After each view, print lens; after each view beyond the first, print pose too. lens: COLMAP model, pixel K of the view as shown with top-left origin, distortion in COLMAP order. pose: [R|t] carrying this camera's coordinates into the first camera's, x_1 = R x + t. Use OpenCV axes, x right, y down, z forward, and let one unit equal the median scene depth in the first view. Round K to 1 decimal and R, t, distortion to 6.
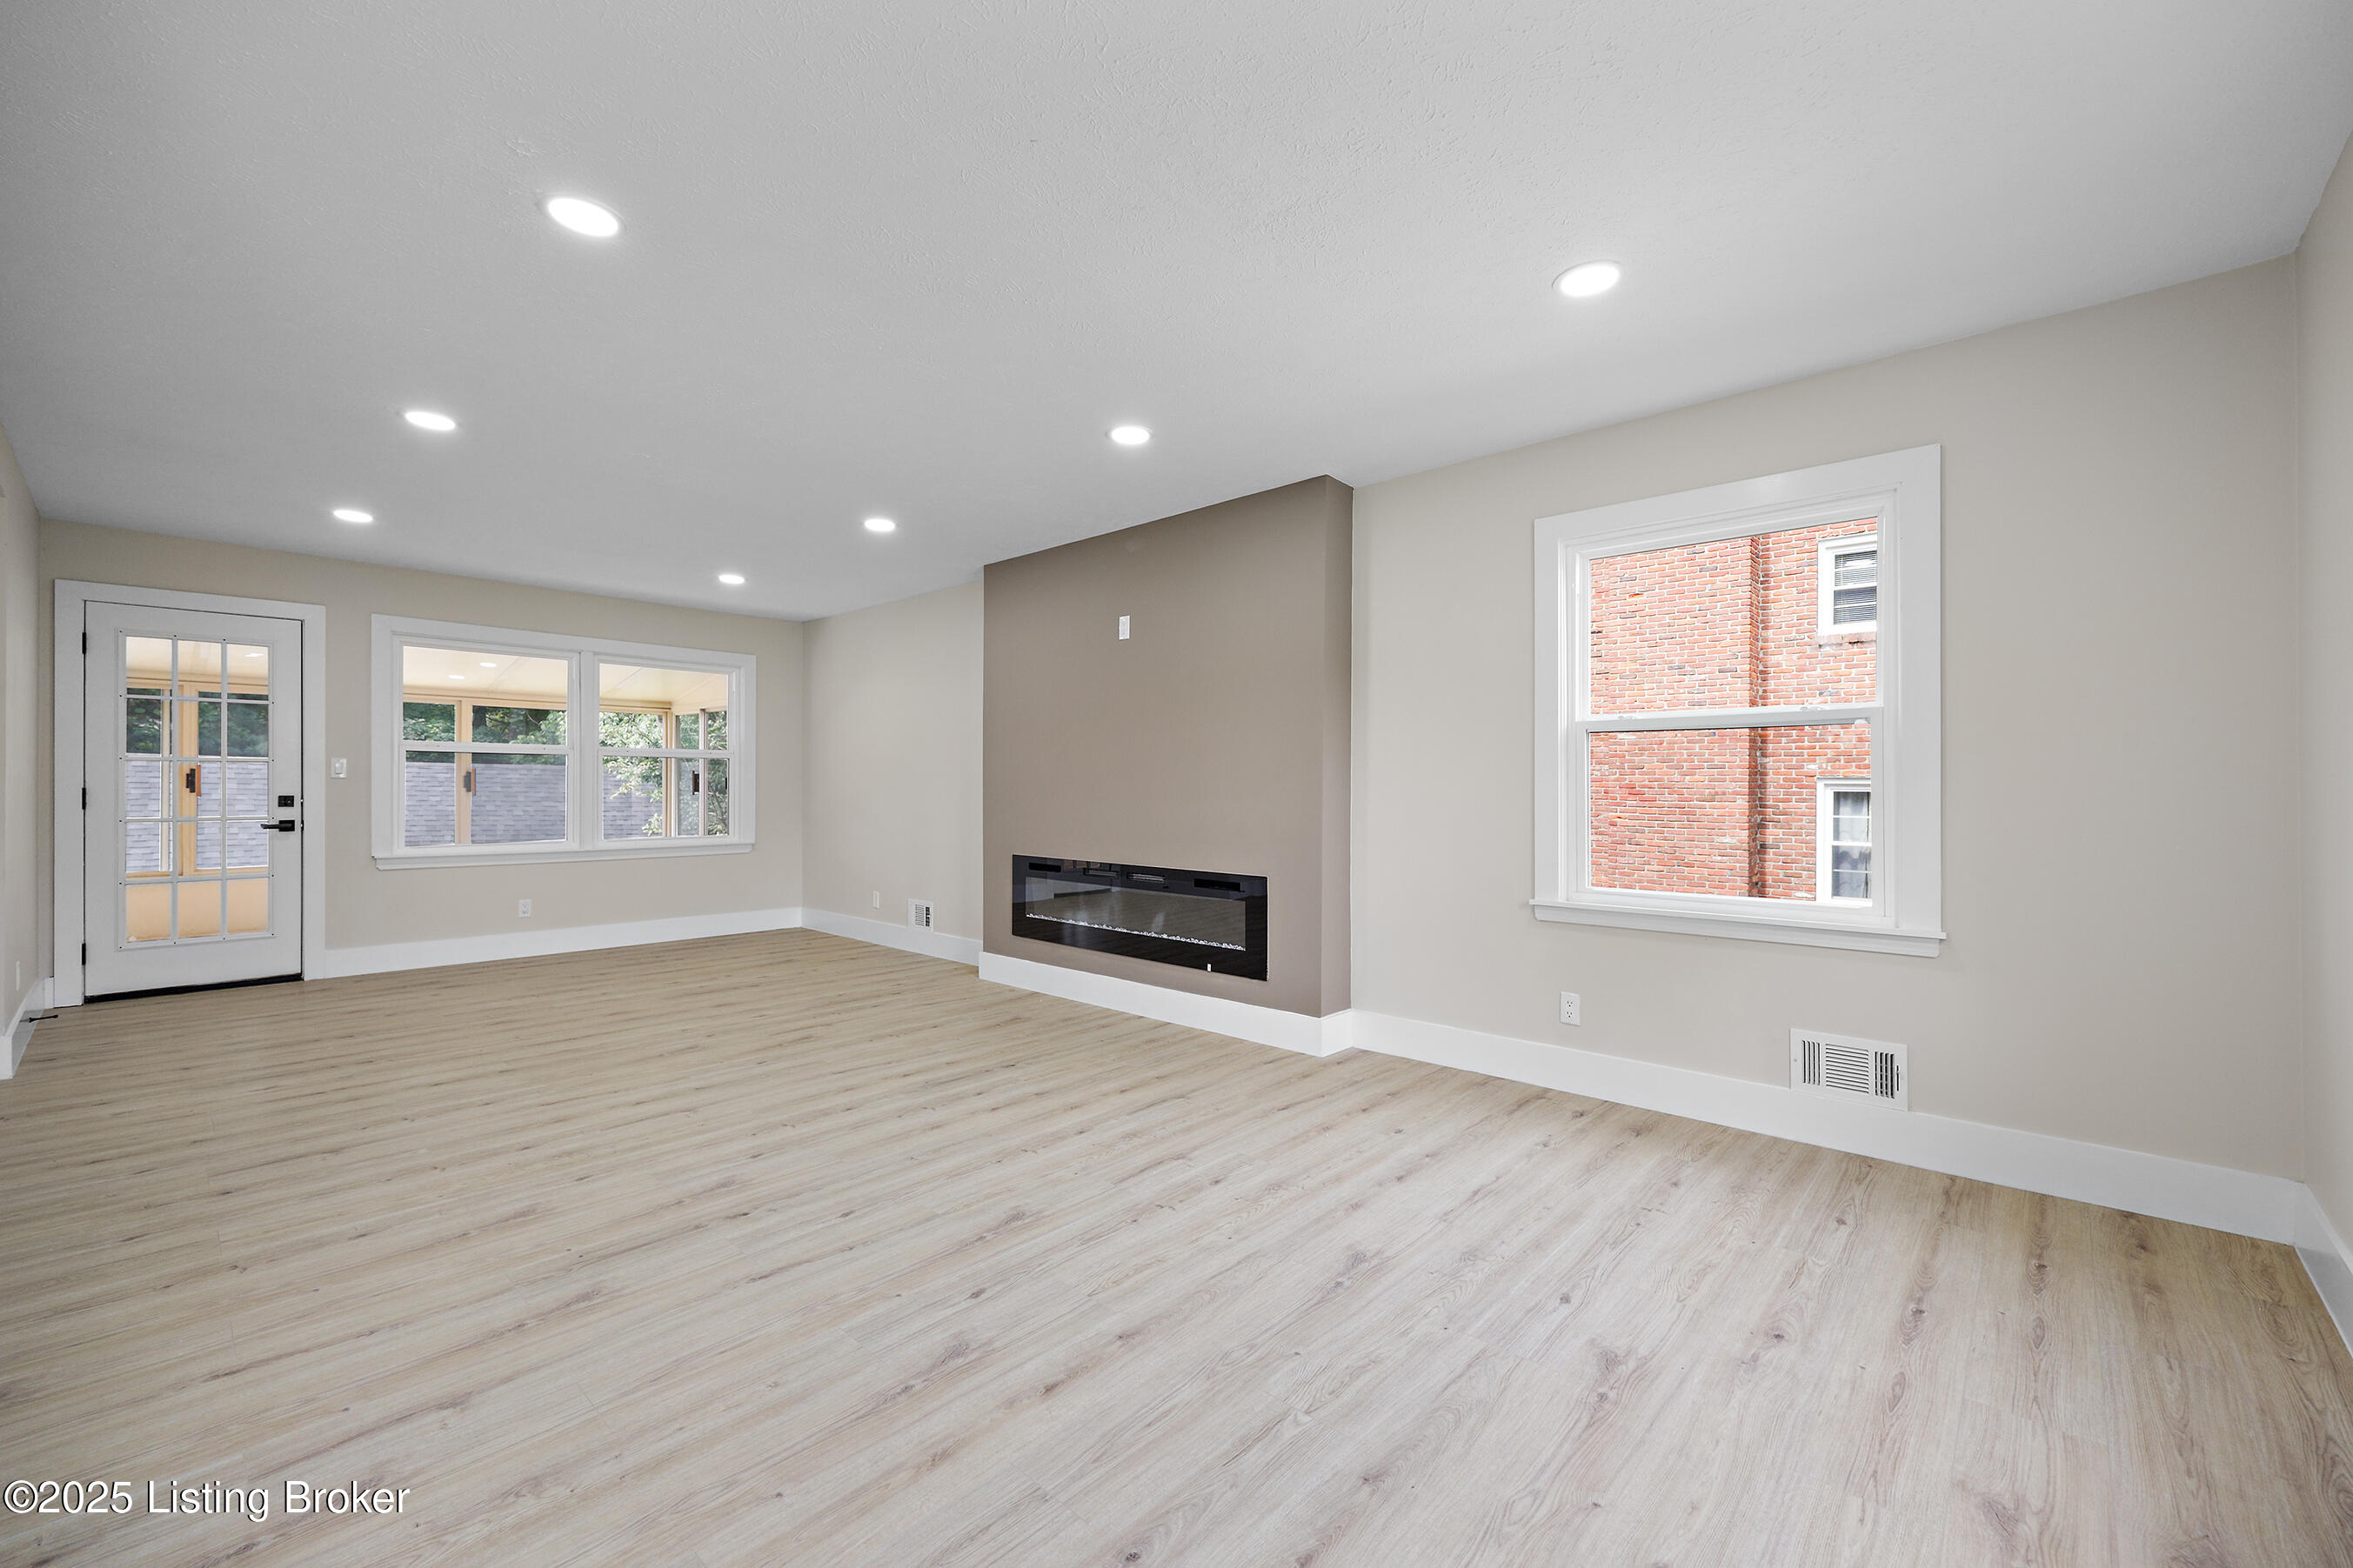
lens RADIAL K [[949.8, 0, 1185.9], [0, 949.8, 774.9], [0, 0, 1]] dist [-0.000240, -0.001254]
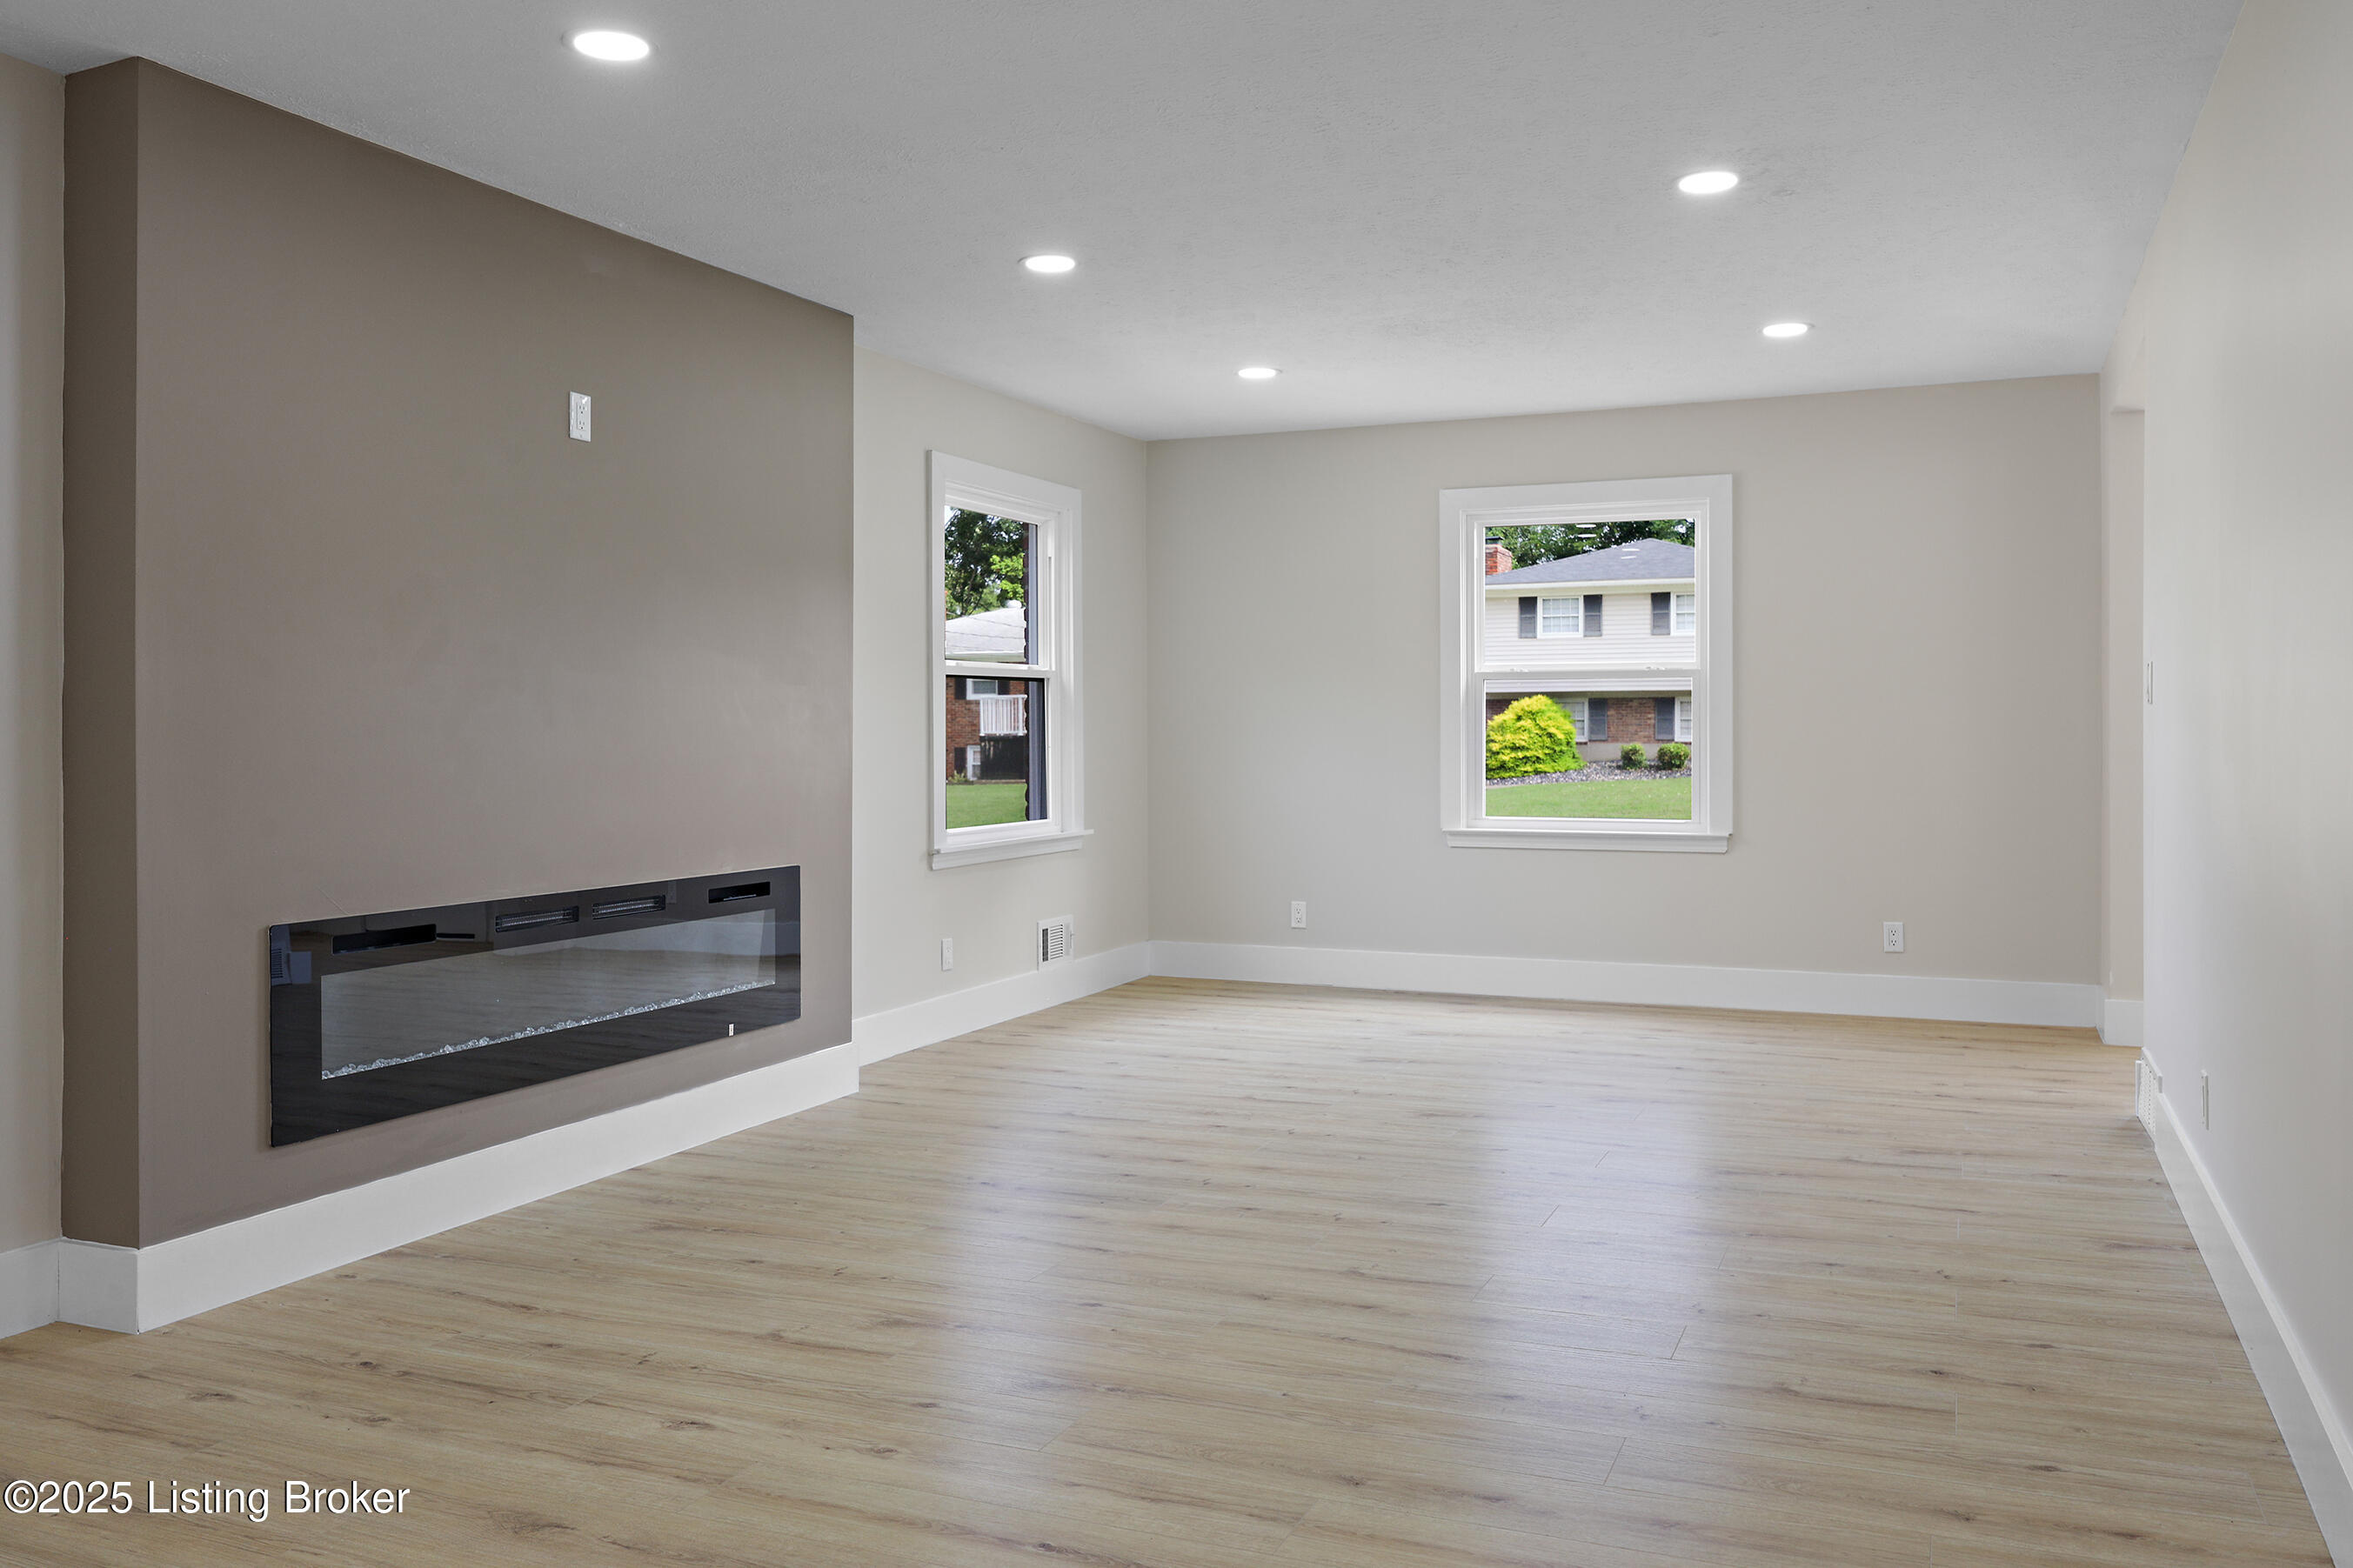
lens RADIAL K [[1795.7, 0, 1197.6], [0, 1795.7, 784.5], [0, 0, 1]] dist [0.002937, -0.006125]
pose [[-0.330743, -0.029347, 0.943264, -1.778839], [-0.005662, 0.999560, 0.029114, 0.013981], [-0.943704, 0.004289, -0.330764, 1.681696]]
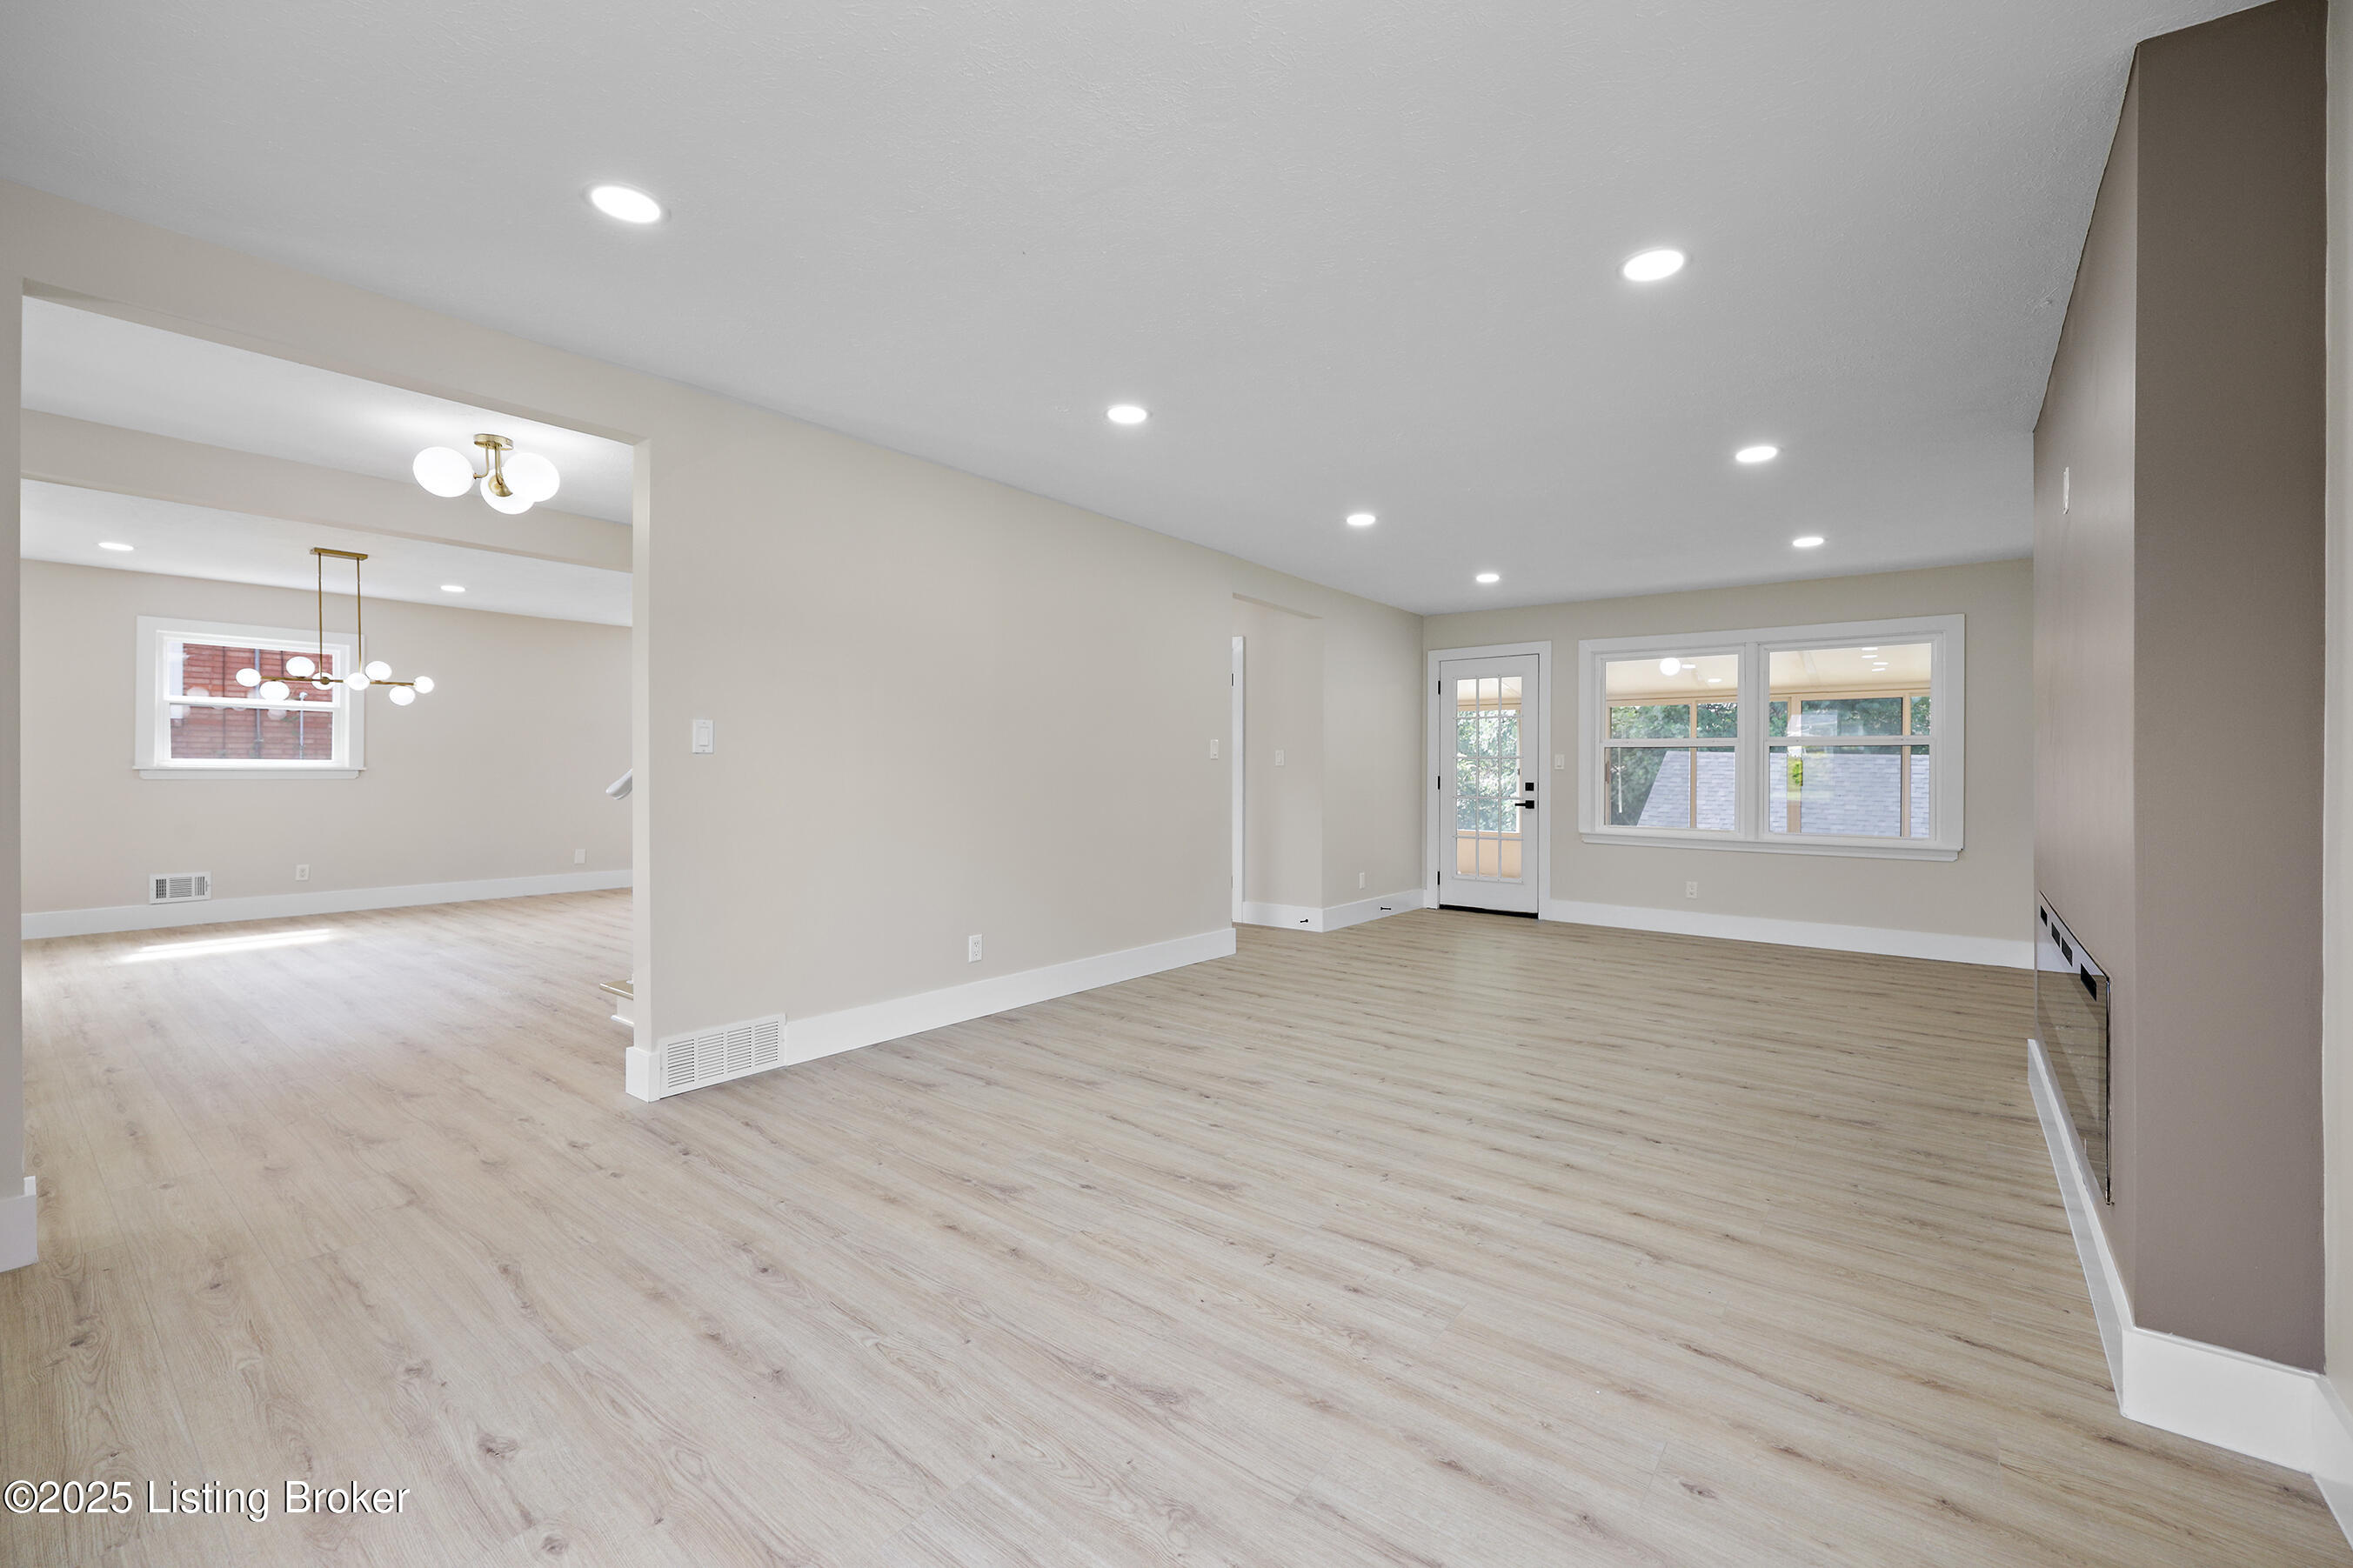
lens RADIAL K [[949.8, 0, 1189.7], [0, 949.8, 773.7], [0, 0, 1]] dist [-0.000240, -0.001254]
pose [[0.073804, 0.001361, -0.997272, 0.740261], [0.004418, 0.999989, 0.001692, 0.007963], [0.997263, -0.004530, 0.073797, 0.761555]]
